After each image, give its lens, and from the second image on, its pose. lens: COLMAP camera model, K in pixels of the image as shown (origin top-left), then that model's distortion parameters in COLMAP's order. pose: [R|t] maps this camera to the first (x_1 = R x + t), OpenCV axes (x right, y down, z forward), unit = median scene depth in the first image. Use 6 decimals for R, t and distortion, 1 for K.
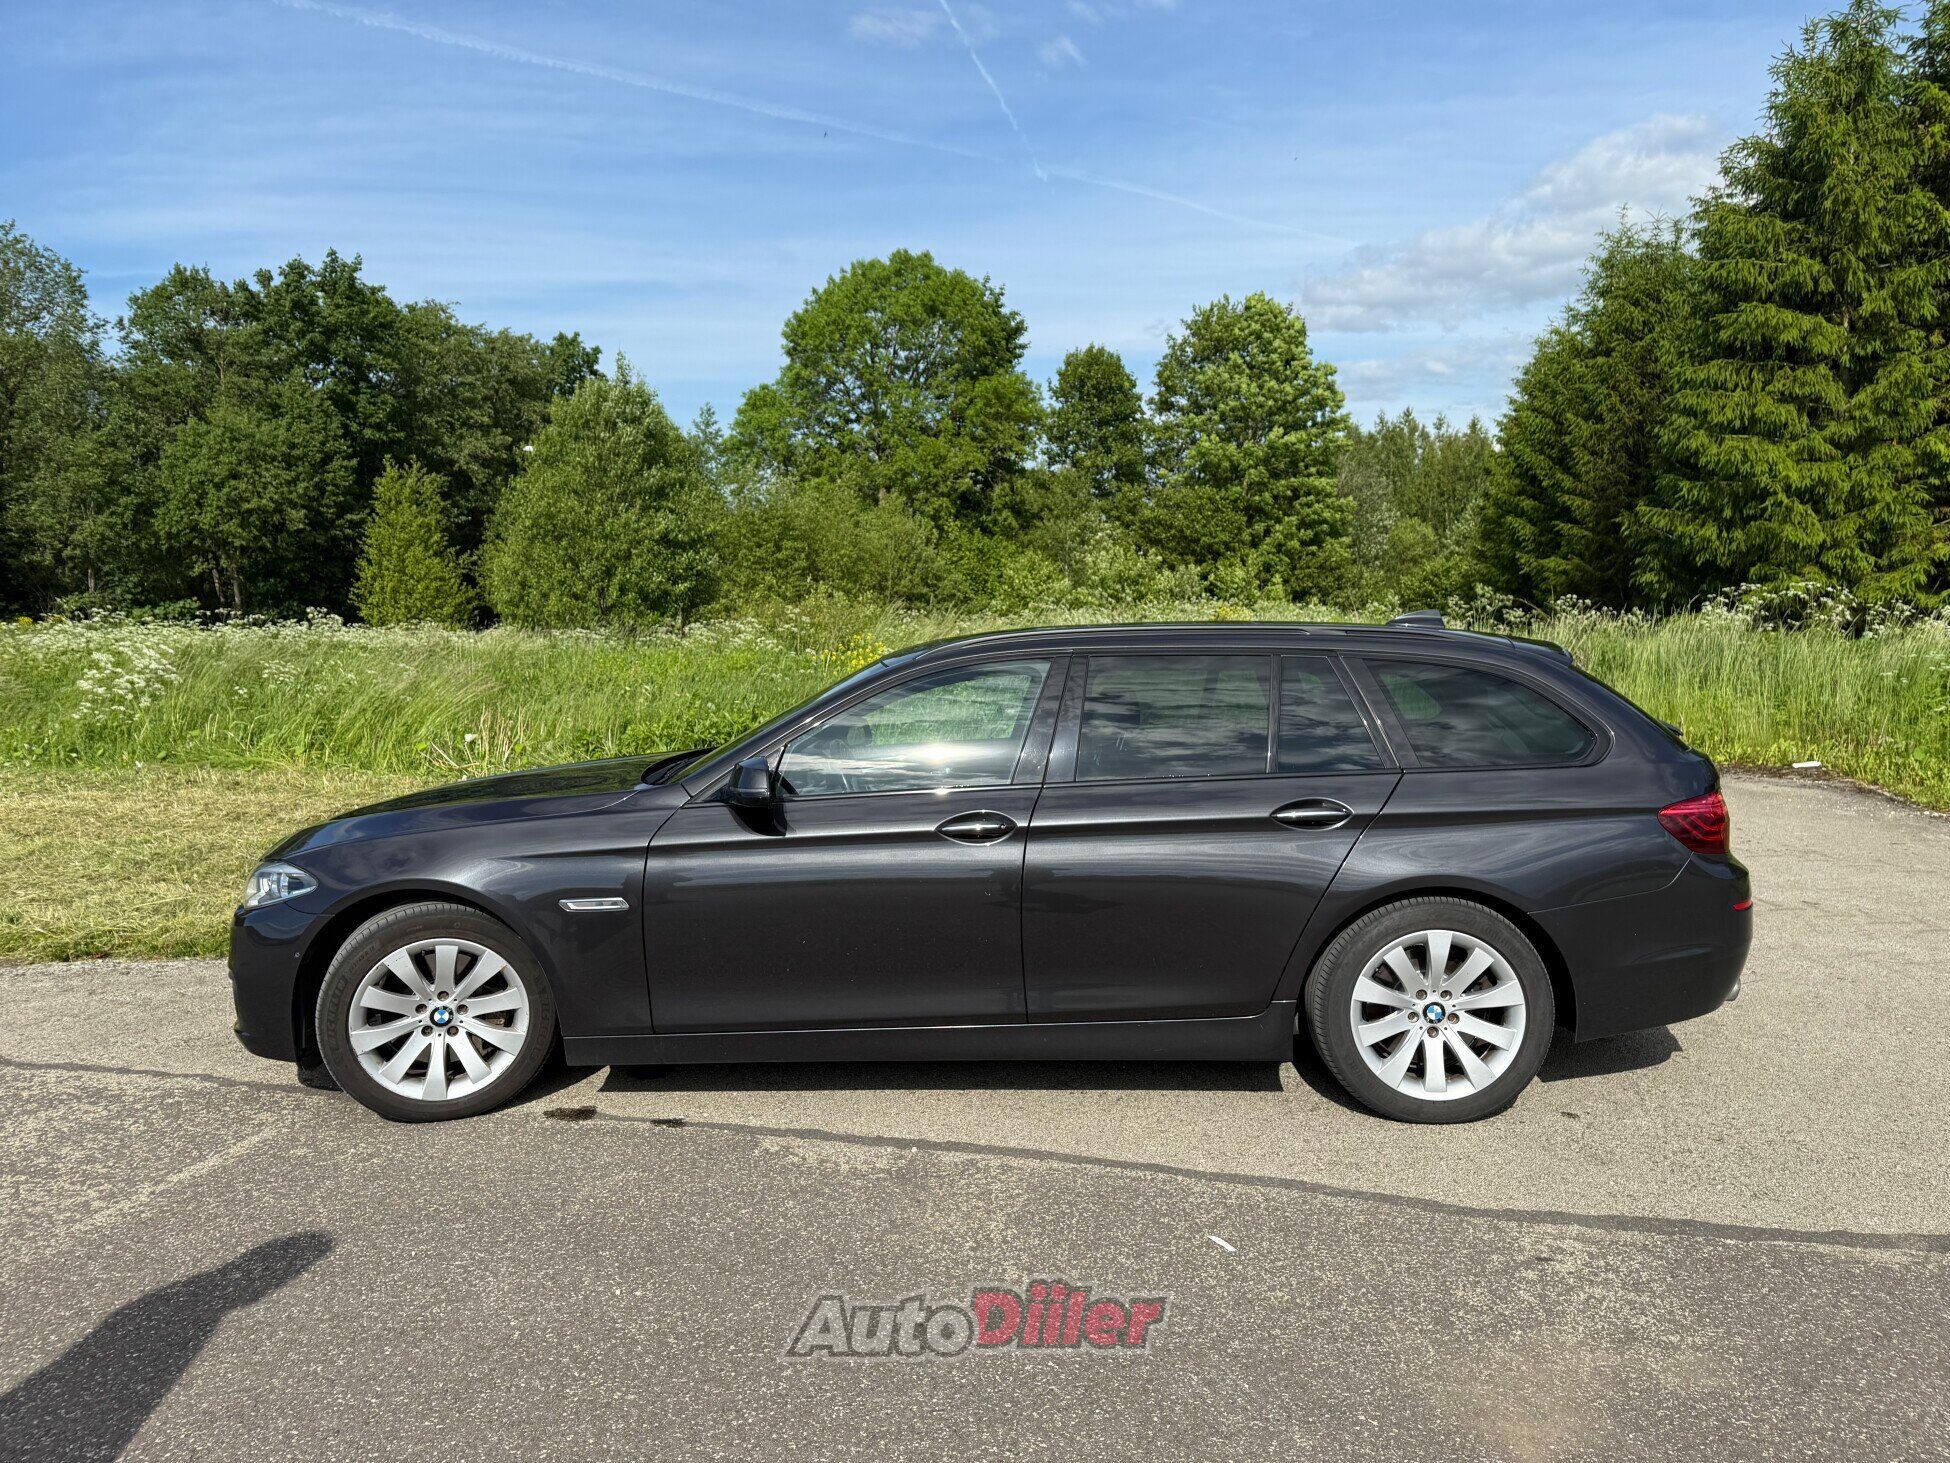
lens RADIAL K [[1402.9, 0, 976.4], [0, 1402.9, 726.1], [0, 0, 1]] dist [-0.000399, -0.007706]
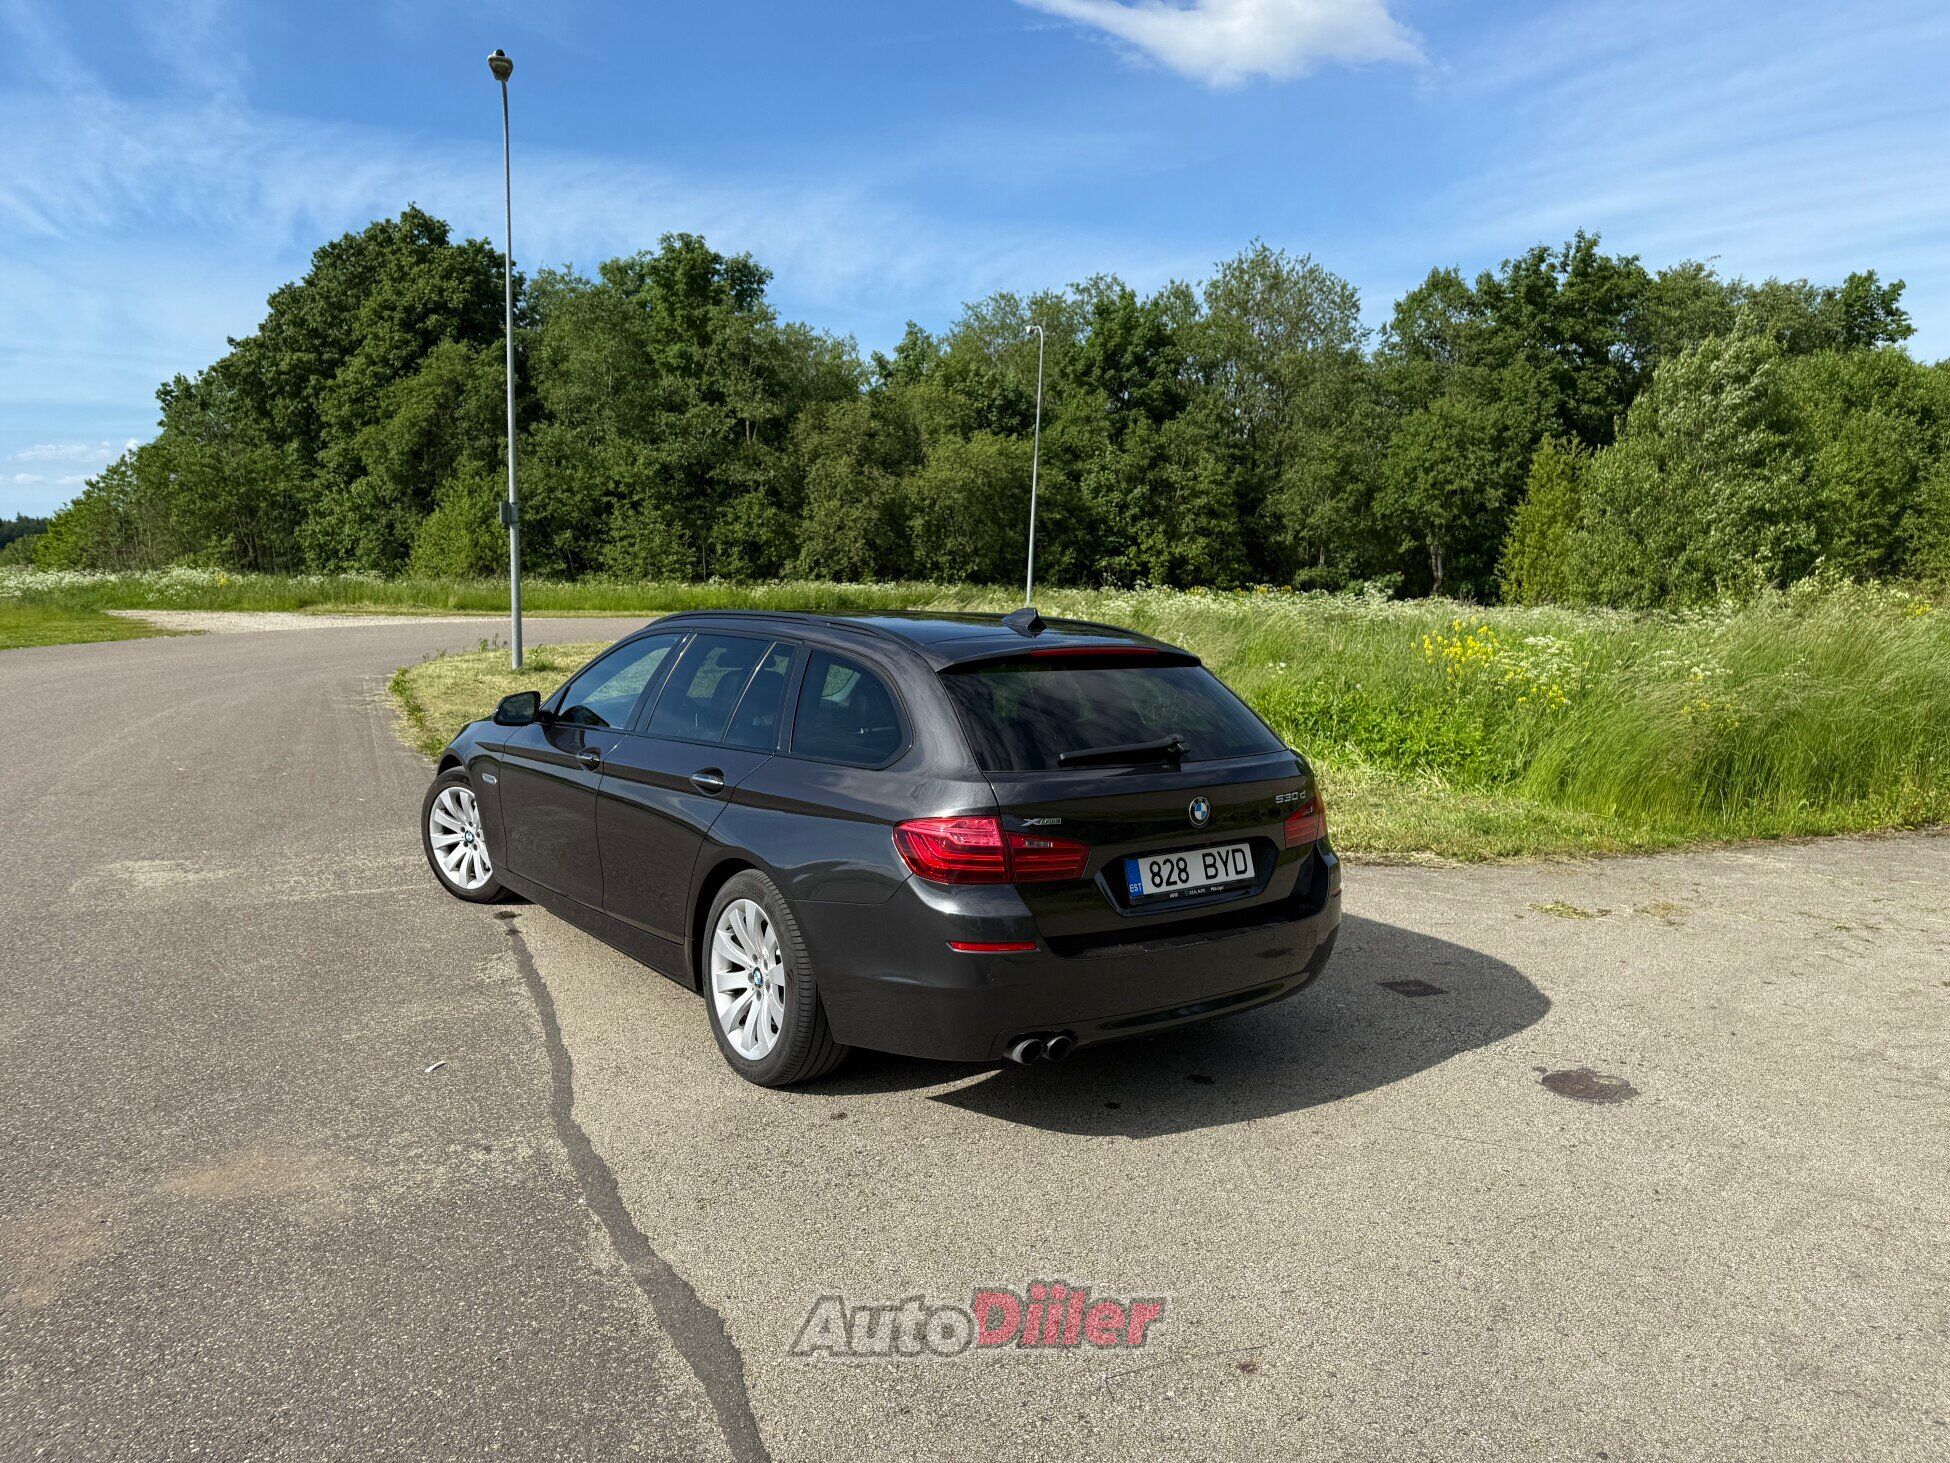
lens RADIAL K [[1367.2, 0, 968.4], [0, 1367.2, 779.2], [0, 0, 1]] dist [0.032900, -0.059359]
pose [[0.619661, 0.124288, -0.774966, 0.104736], [-0.078511, 0.992245, 0.096358, -0.005358], [0.780933, 0.001134, 0.624614, 0.040188]]
